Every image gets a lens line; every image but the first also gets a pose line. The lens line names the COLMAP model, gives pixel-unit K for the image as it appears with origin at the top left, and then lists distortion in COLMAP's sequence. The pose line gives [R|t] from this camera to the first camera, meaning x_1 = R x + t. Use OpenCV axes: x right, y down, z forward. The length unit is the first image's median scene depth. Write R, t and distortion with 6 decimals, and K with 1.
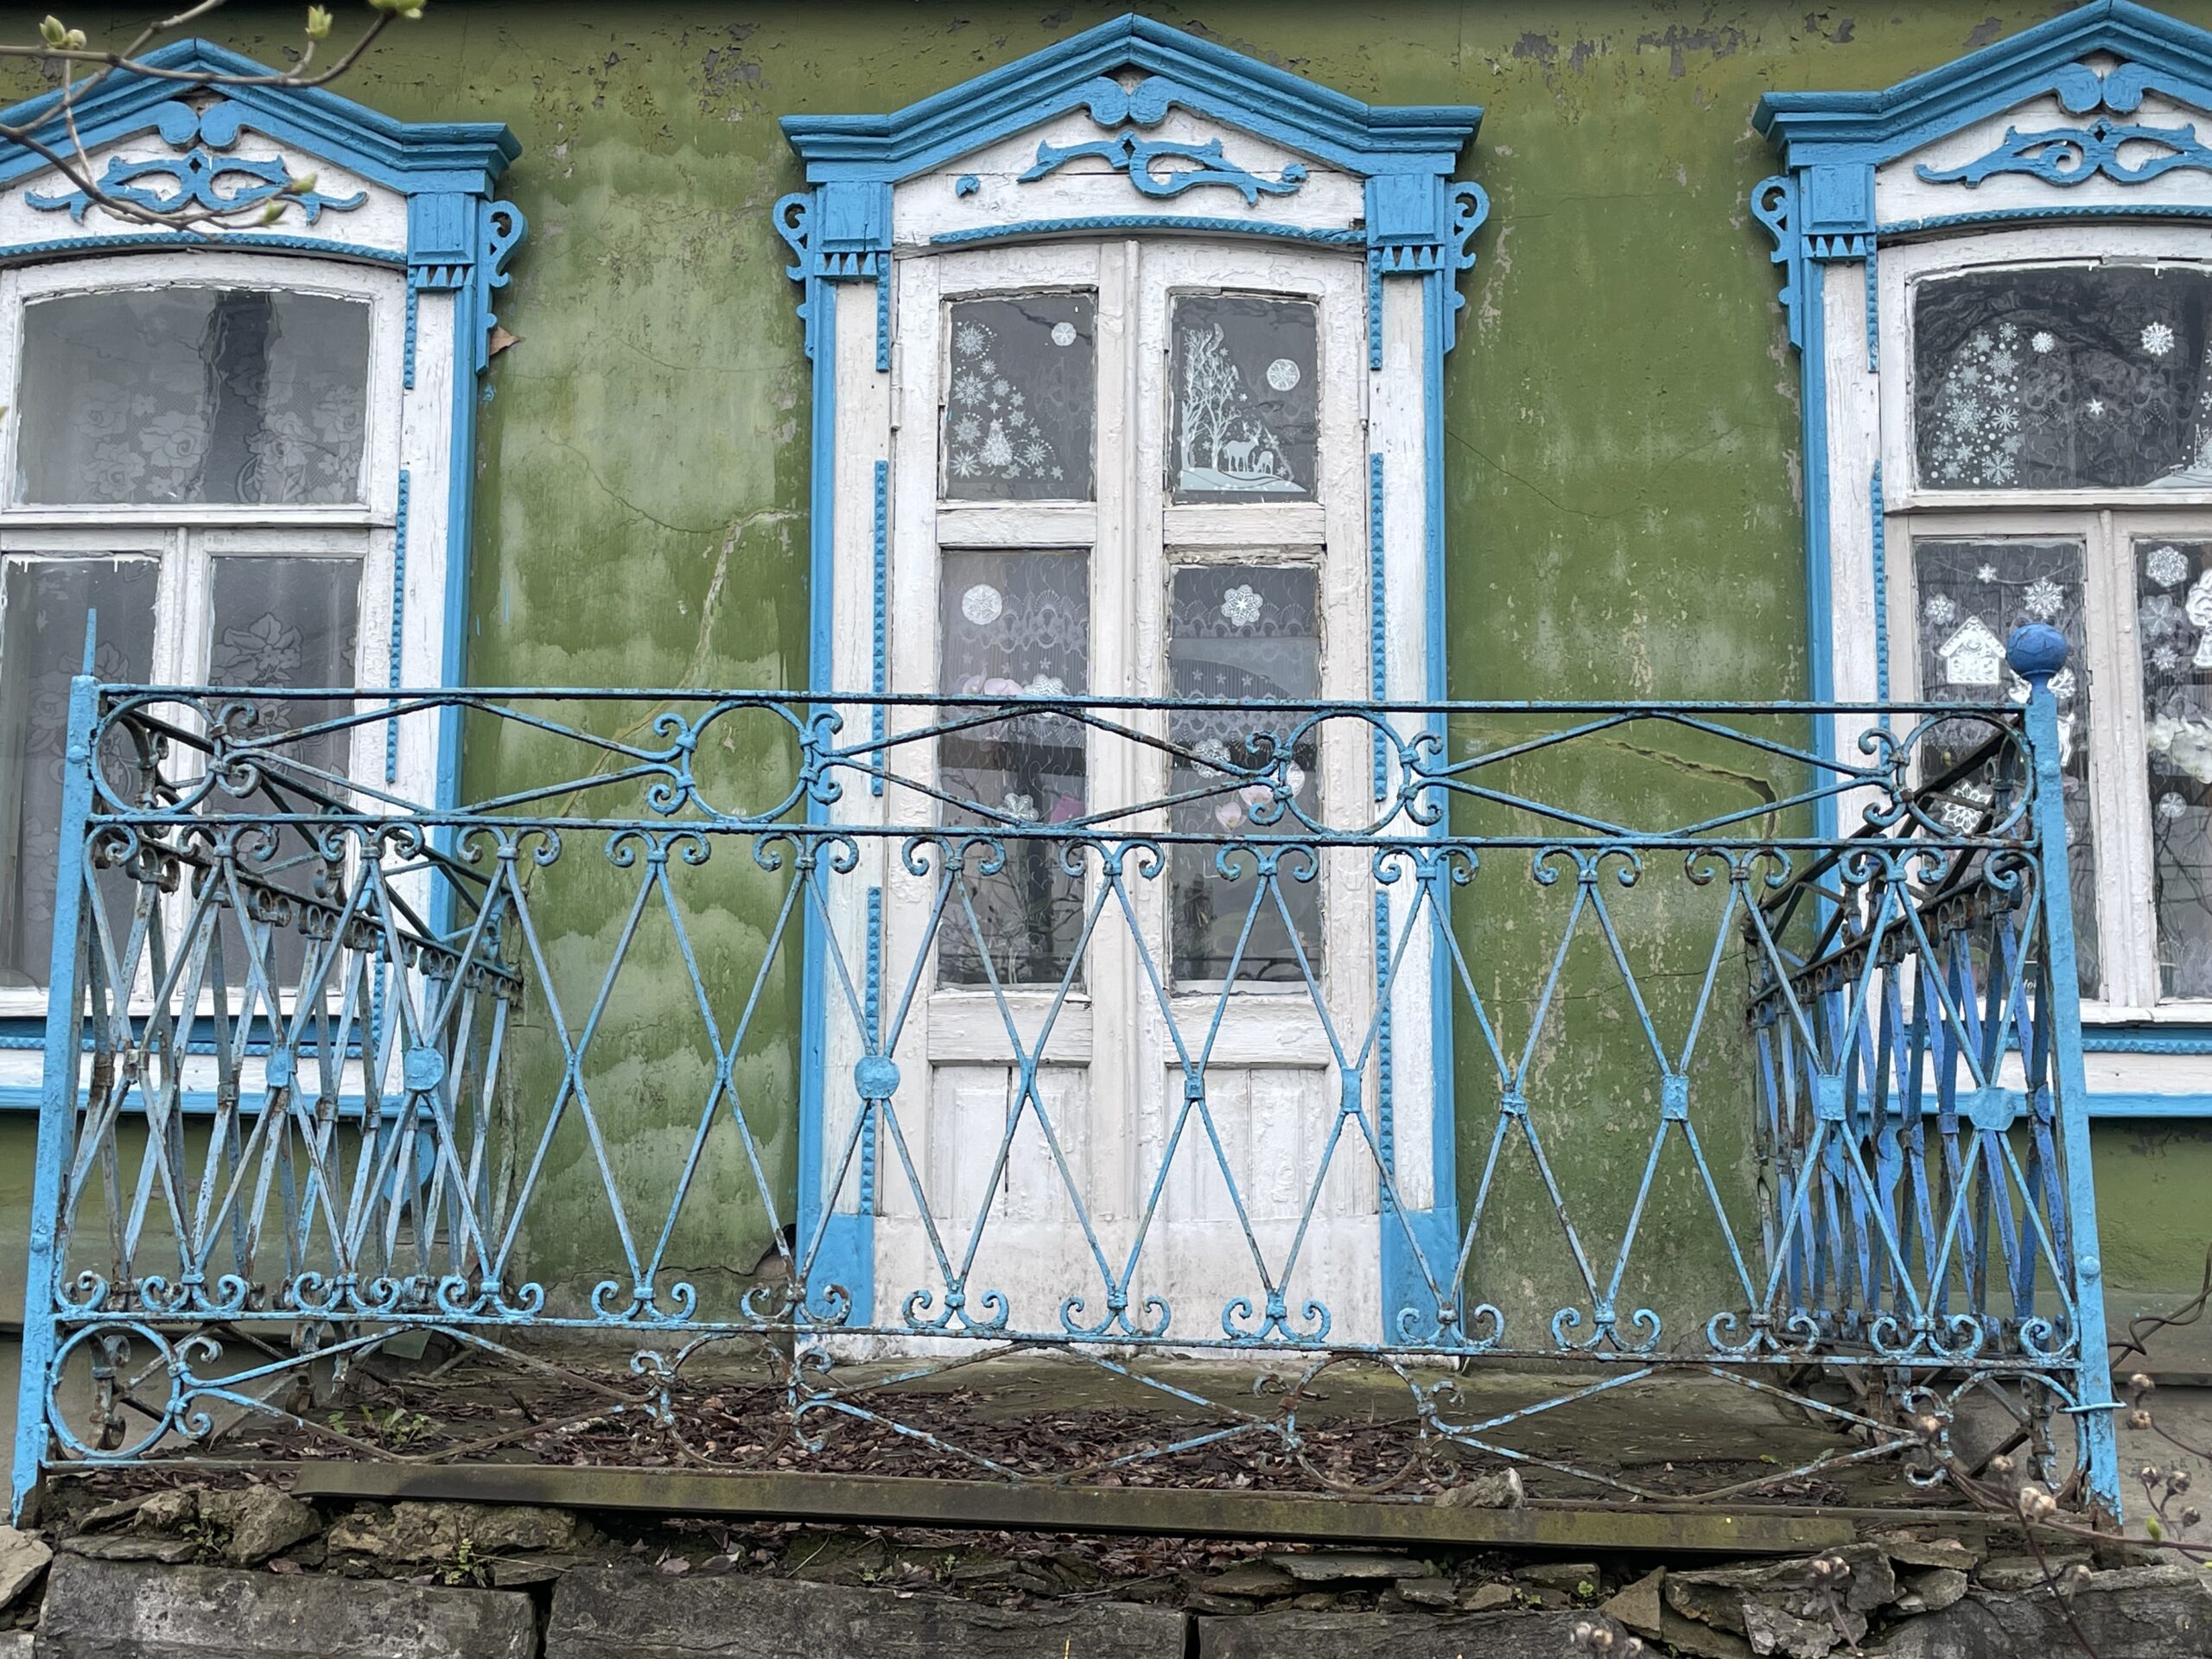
lens RADIAL K [[2525.4, 0, 1107.5], [0, 2525.4, 853.3], [0, 0, 1]] dist [0.135217, -0.222944]
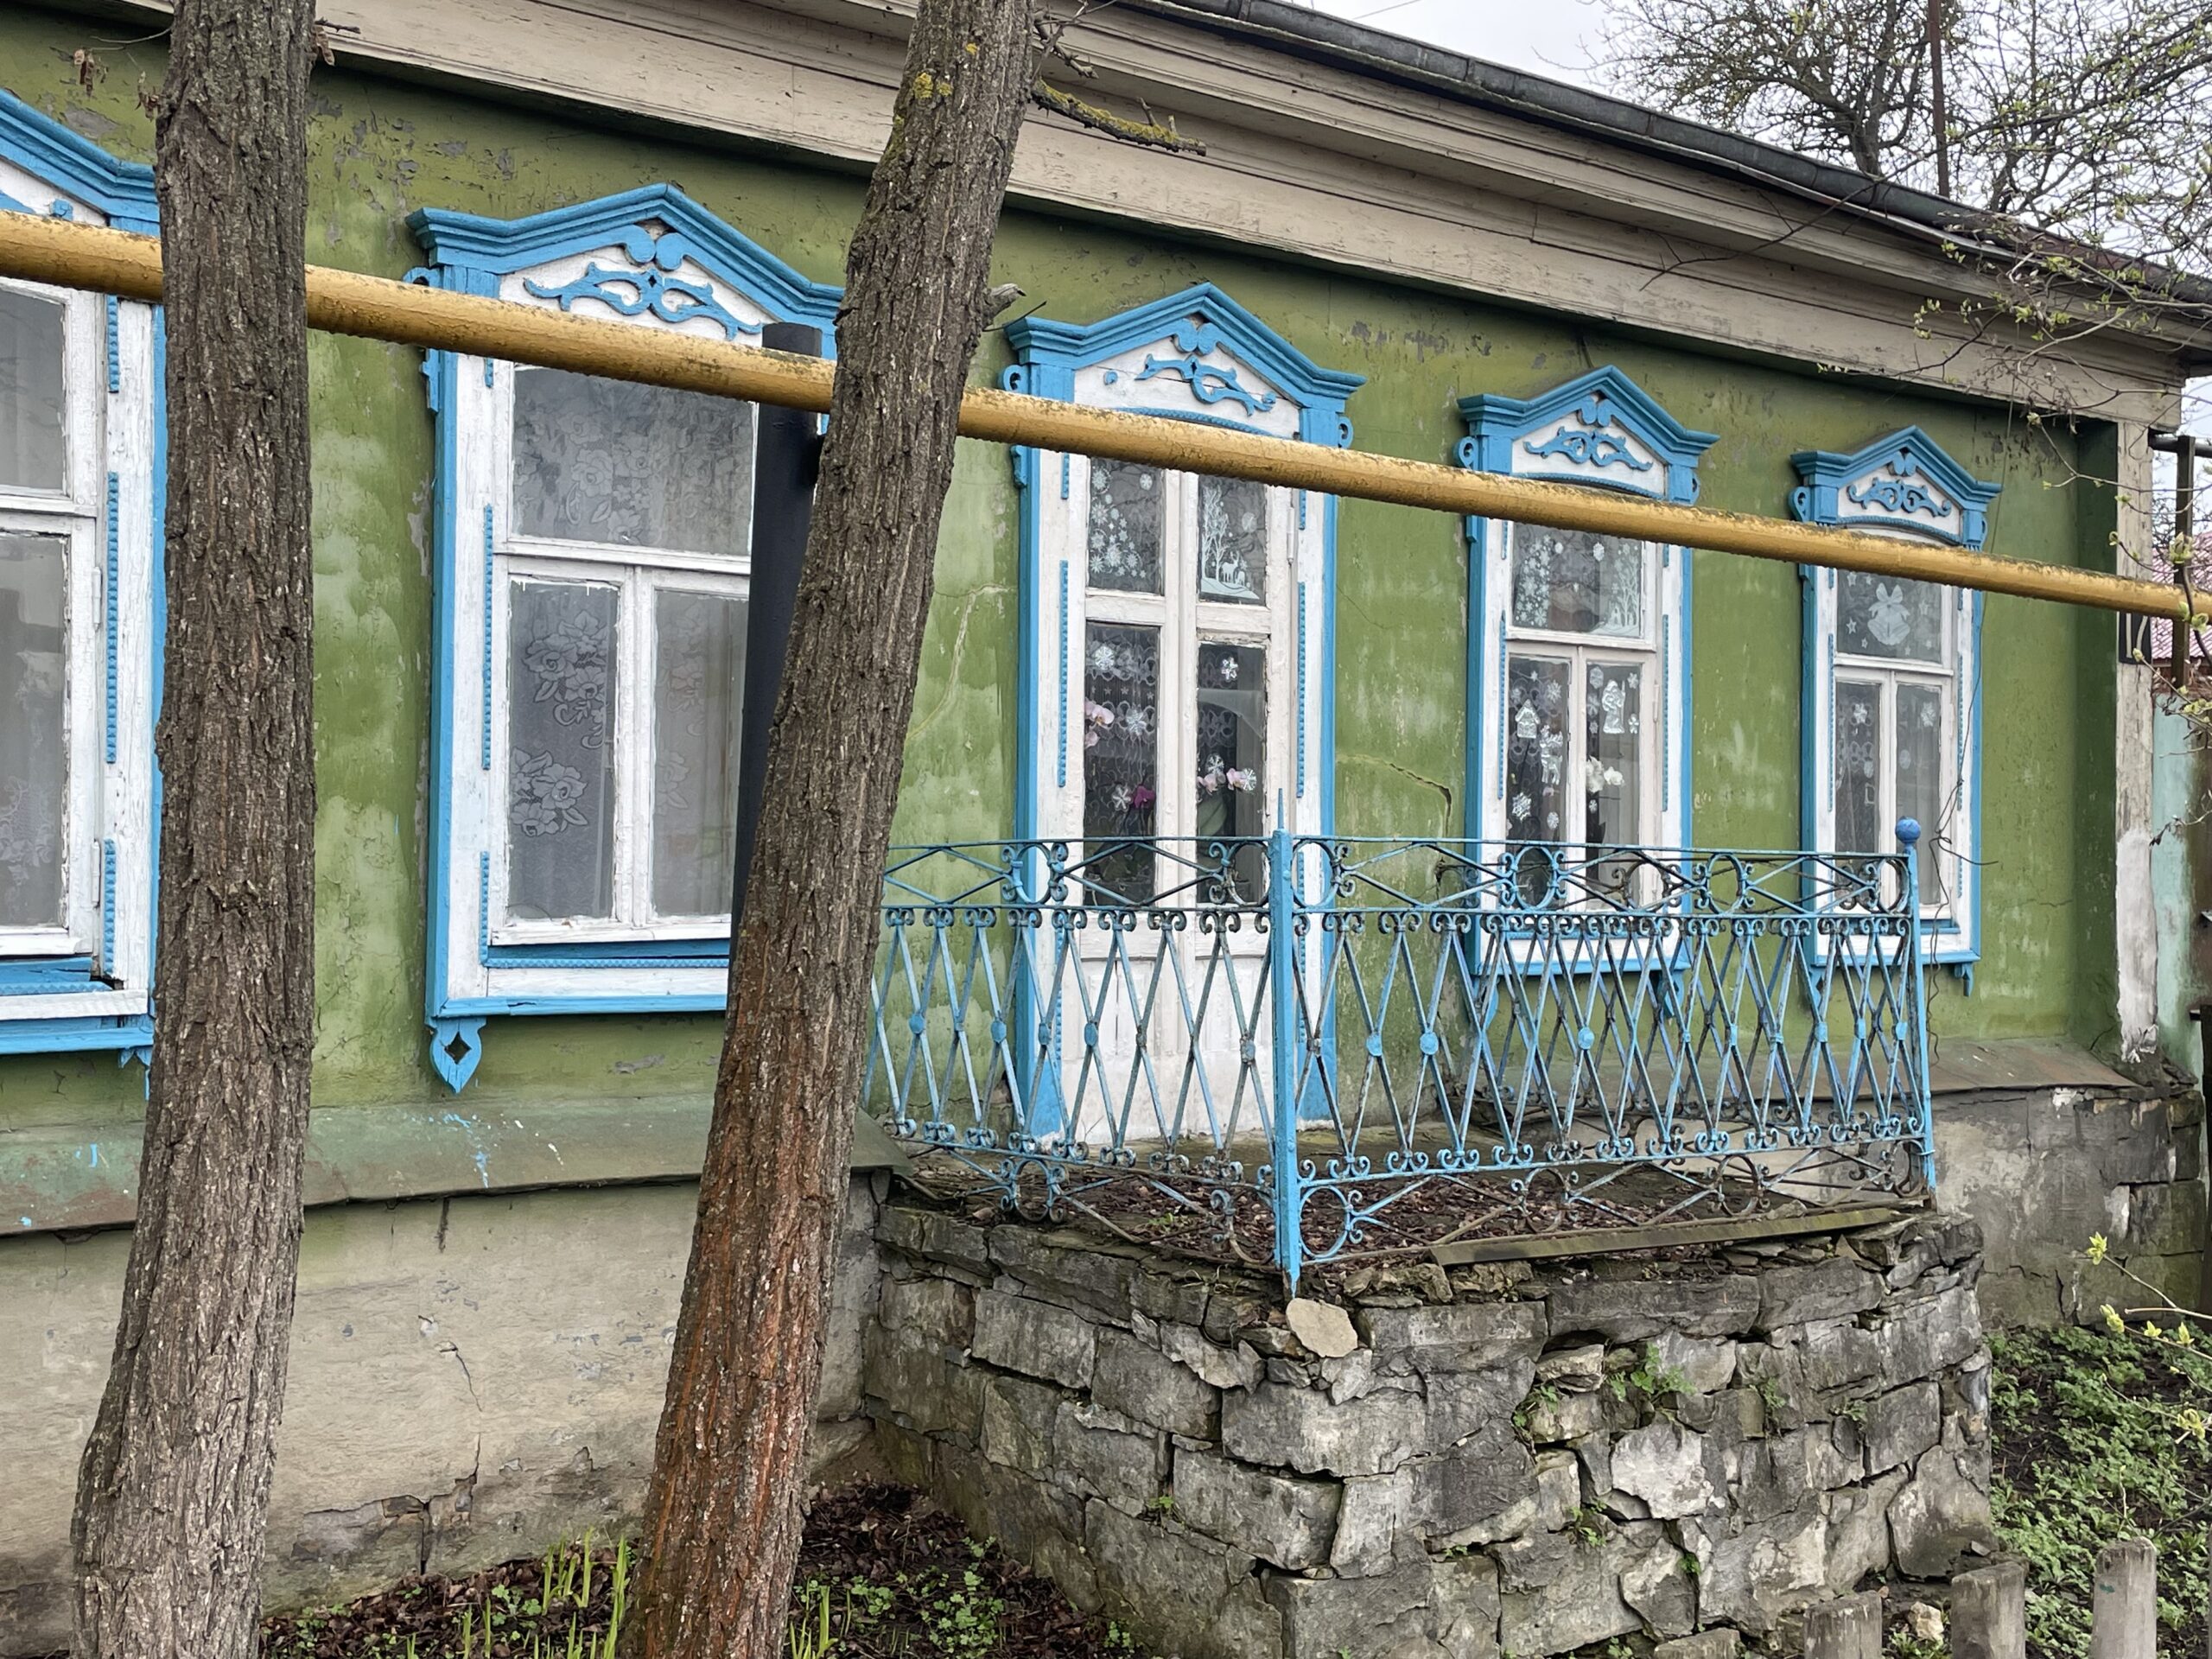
lens RADIAL K [[2567.8, 0, 1084.2], [0, 2567.8, 795.8], [0, 0, 1]] dist [0.154579, -0.287594]
pose [[0.741576, 0.013786, 0.670727, -1.102120], [-0.099346, 0.991022, 0.089470, -0.155022], [-0.663473, -0.132983, 0.736288, -0.143257]]
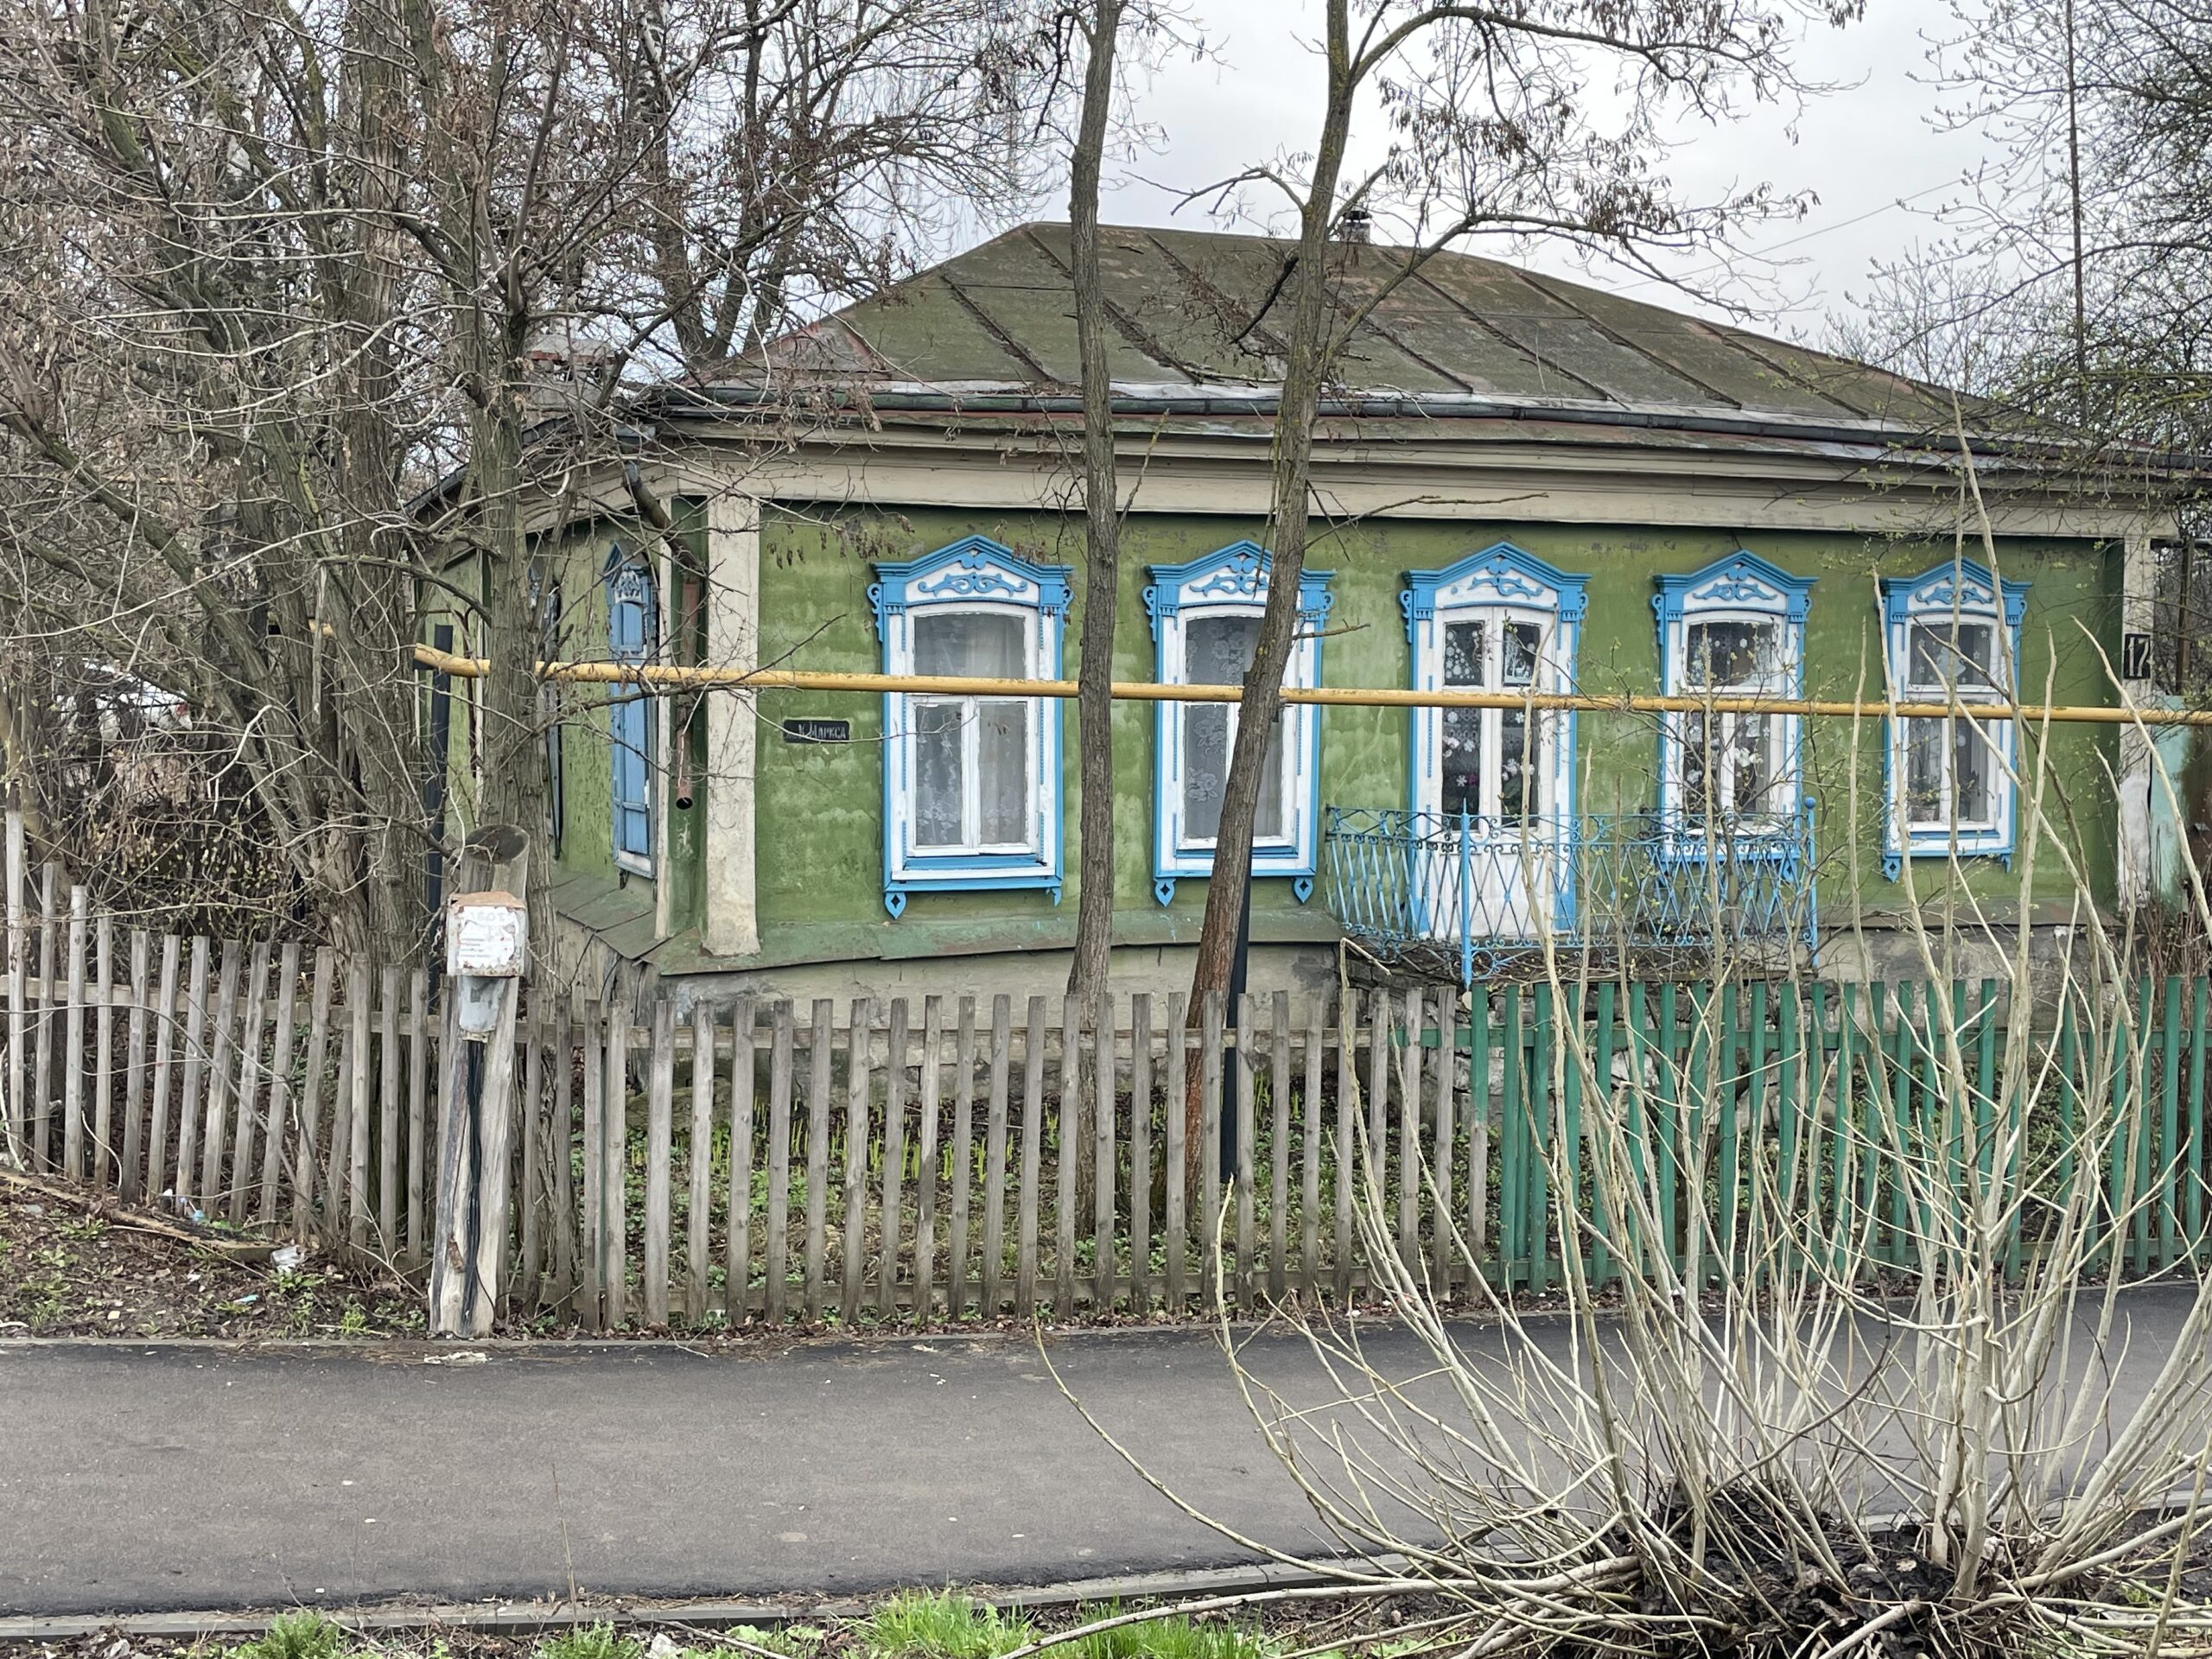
lens RADIAL K [[2567.8, 0, 1084.2], [0, 2567.8, 795.8], [0, 0, 1]] dist [0.154579, -0.287594]
pose [[0.903525, -0.023693, 0.427879, -1.953871], [-0.059188, 0.982002, 0.179359, -0.580622], [-0.424428, -0.187381, 0.885861, -1.829601]]
